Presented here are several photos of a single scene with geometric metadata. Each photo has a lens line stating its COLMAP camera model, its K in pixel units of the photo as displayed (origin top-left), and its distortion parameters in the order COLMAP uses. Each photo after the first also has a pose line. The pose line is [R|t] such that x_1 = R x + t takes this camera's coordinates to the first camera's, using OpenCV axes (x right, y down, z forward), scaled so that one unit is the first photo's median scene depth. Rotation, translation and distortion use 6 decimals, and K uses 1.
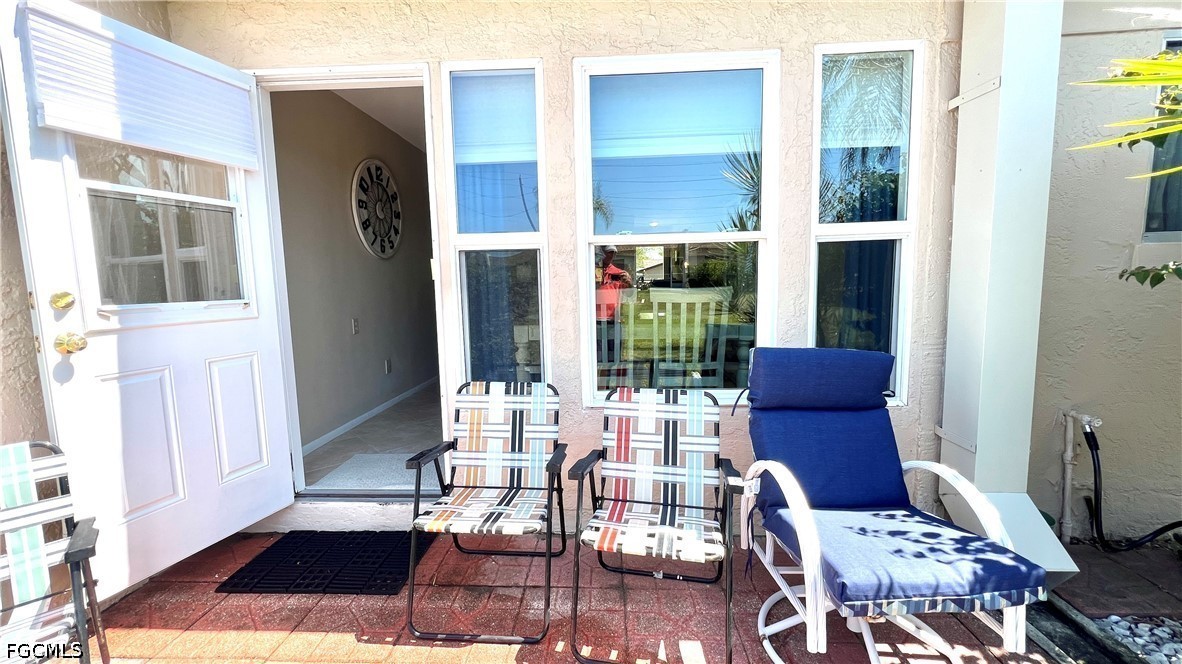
lens RADIAL K [[473.5, 0, 590.0], [0, 473.5, 331.1], [0, 0, 1]] dist [-0.001434, 0.000474]
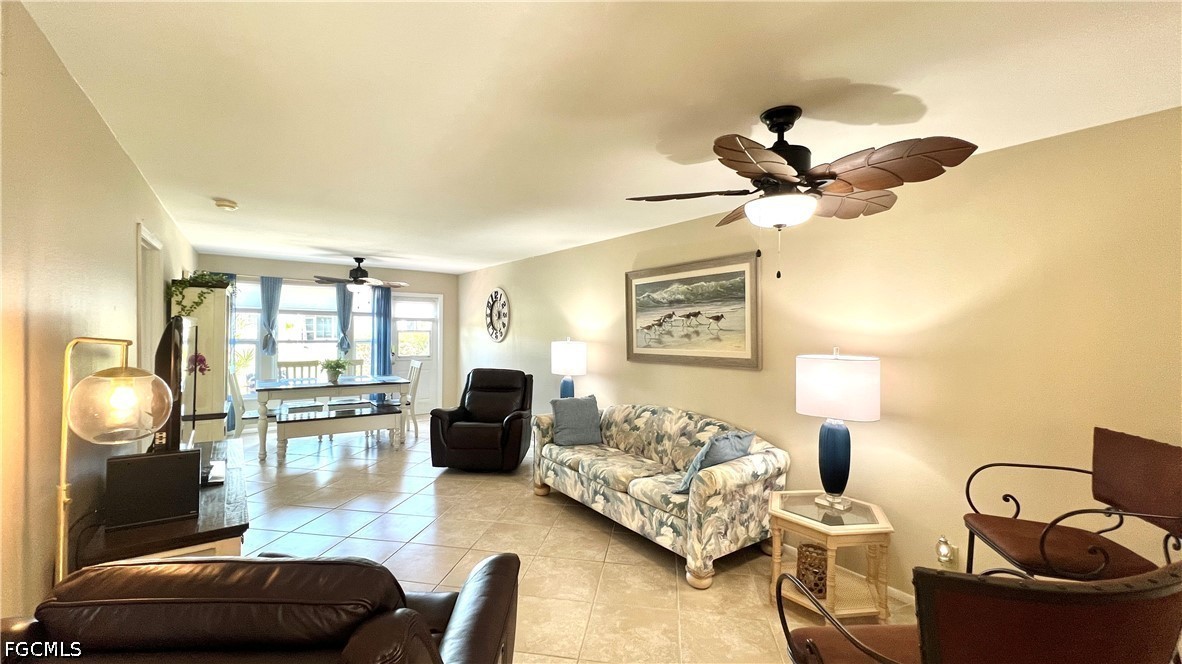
lens RADIAL K [[471.7, 0, 589.8], [0, 471.7, 330.7], [0, 0, 1]] dist [-0.001116, 0.000006]
pose [[-0.775267, 0.012078, -0.631518, 0.410228], [-0.068824, 0.992249, 0.103468, -0.422650], [0.627872, 0.123679, -0.768427, 2.685527]]
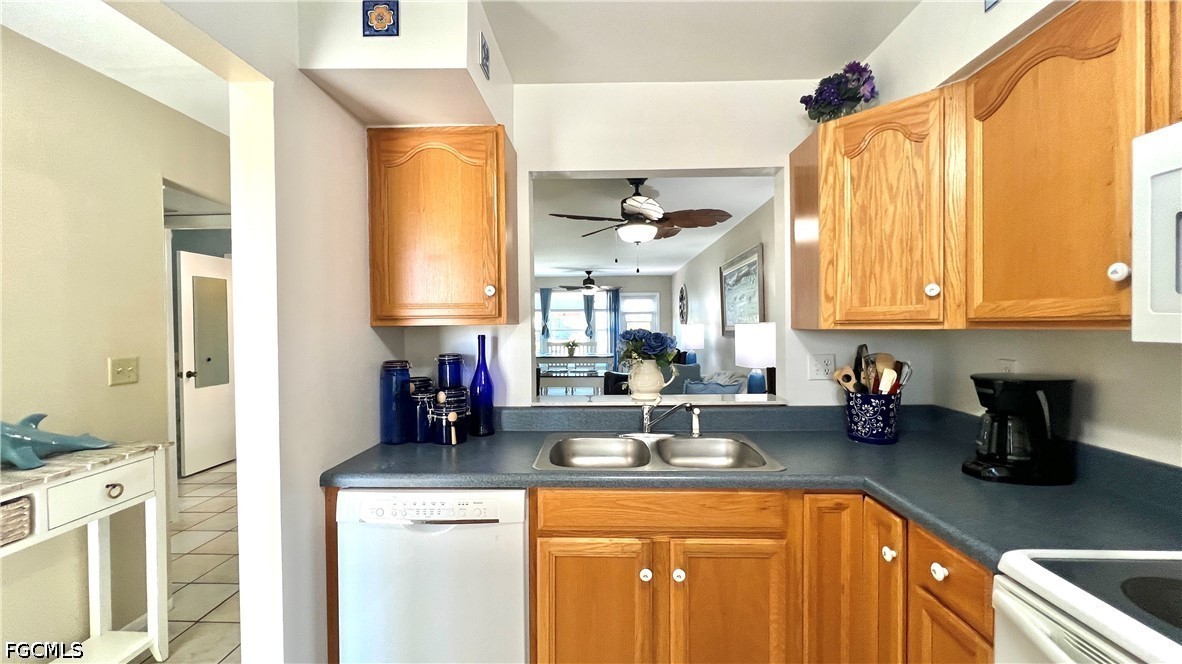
lens RADIAL K [[473.5, 0, 590.0], [0, 473.5, 331.1], [0, 0, 1]] dist [-0.001434, 0.000474]
pose [[-0.999395, 0.028128, -0.020440, 0.032446], [0.025395, 0.992021, 0.123485, -0.443510], [0.023750, 0.122891, -0.992136, 3.310033]]
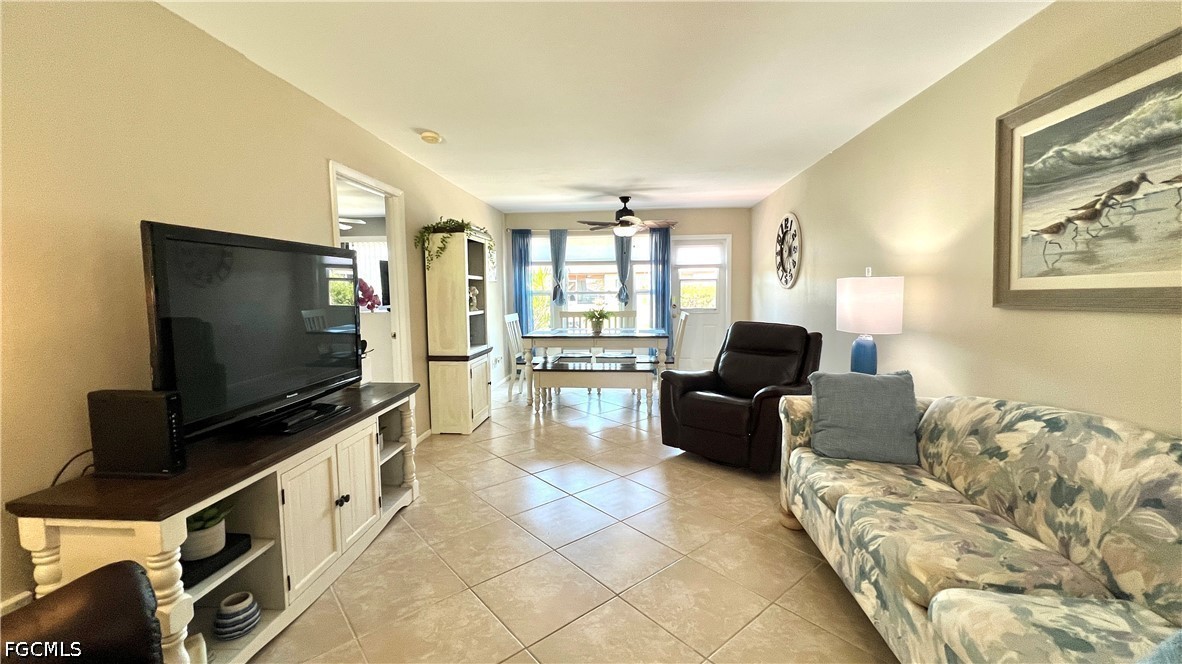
lens RADIAL K [[473.5, 0, 590.0], [0, 473.5, 331.1], [0, 0, 1]] dist [-0.001434, 0.000474]
pose [[-0.999047, 0.029367, 0.032305, 0.055678], [0.035195, 0.979591, 0.197895, -0.332113], [-0.025834, 0.198843, -0.979691, 2.417749]]
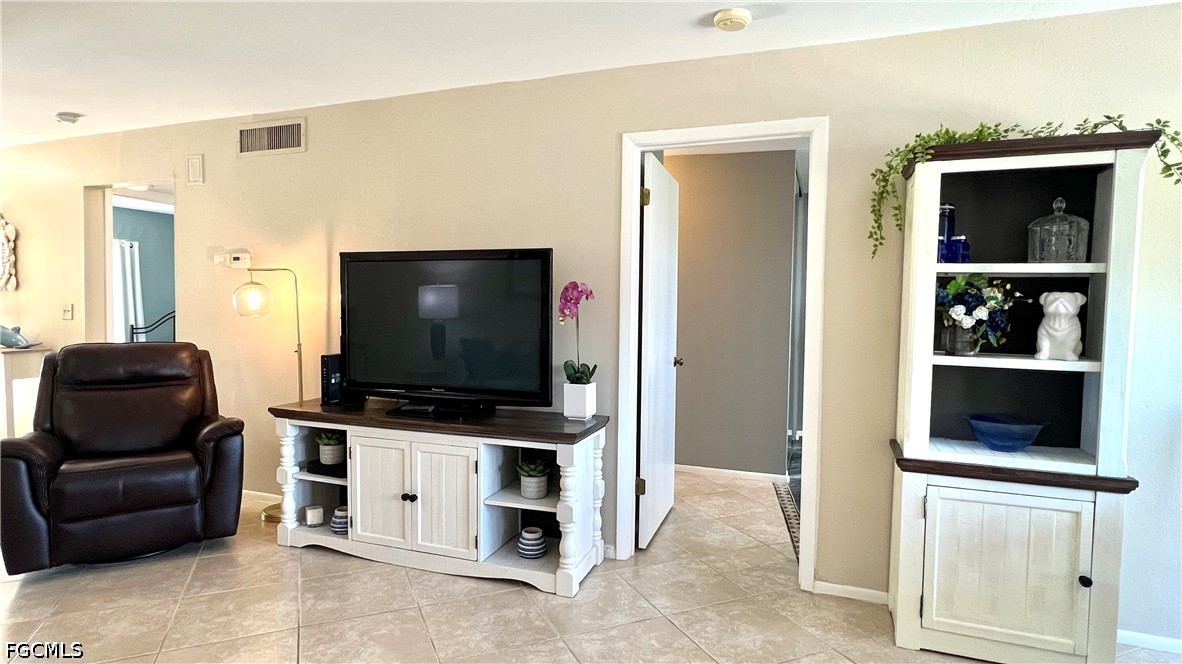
lens RADIAL K [[634.0, 0, 591.0], [0, 634.0, 332.0], [0, 0, 1]] dist [0.001674, 0.000193]
pose [[0.303796, -0.013849, 0.952636, -0.302566], [0.084859, 0.996314, -0.012578, -0.206590], [-0.948950, 0.084661, 0.303851, 1.438695]]
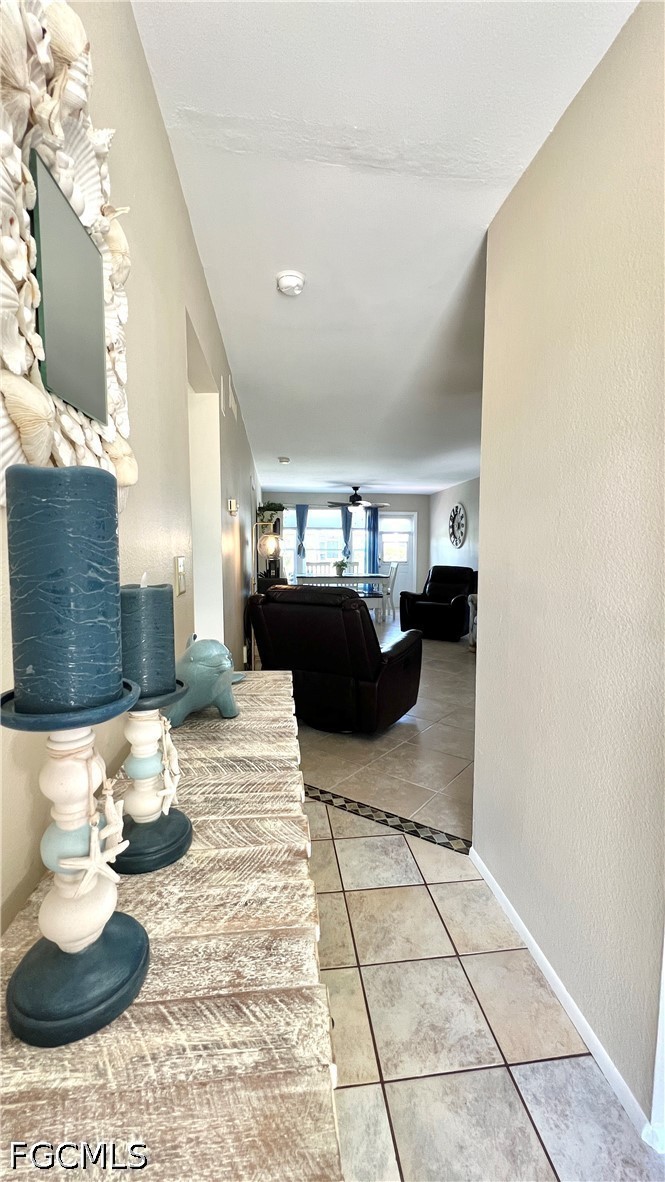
lens RADIAL K [[471.7, 0, 332.5], [0, 471.7, 591.0], [0, 0, 1]] dist [-0.001116, 0.000006]
pose [[-0.985309, 0.030162, -0.168096, 0.499776], [-0.004113, 0.979803, 0.199923, -0.411008], [0.170731, 0.197677, -0.965285, 3.160326]]
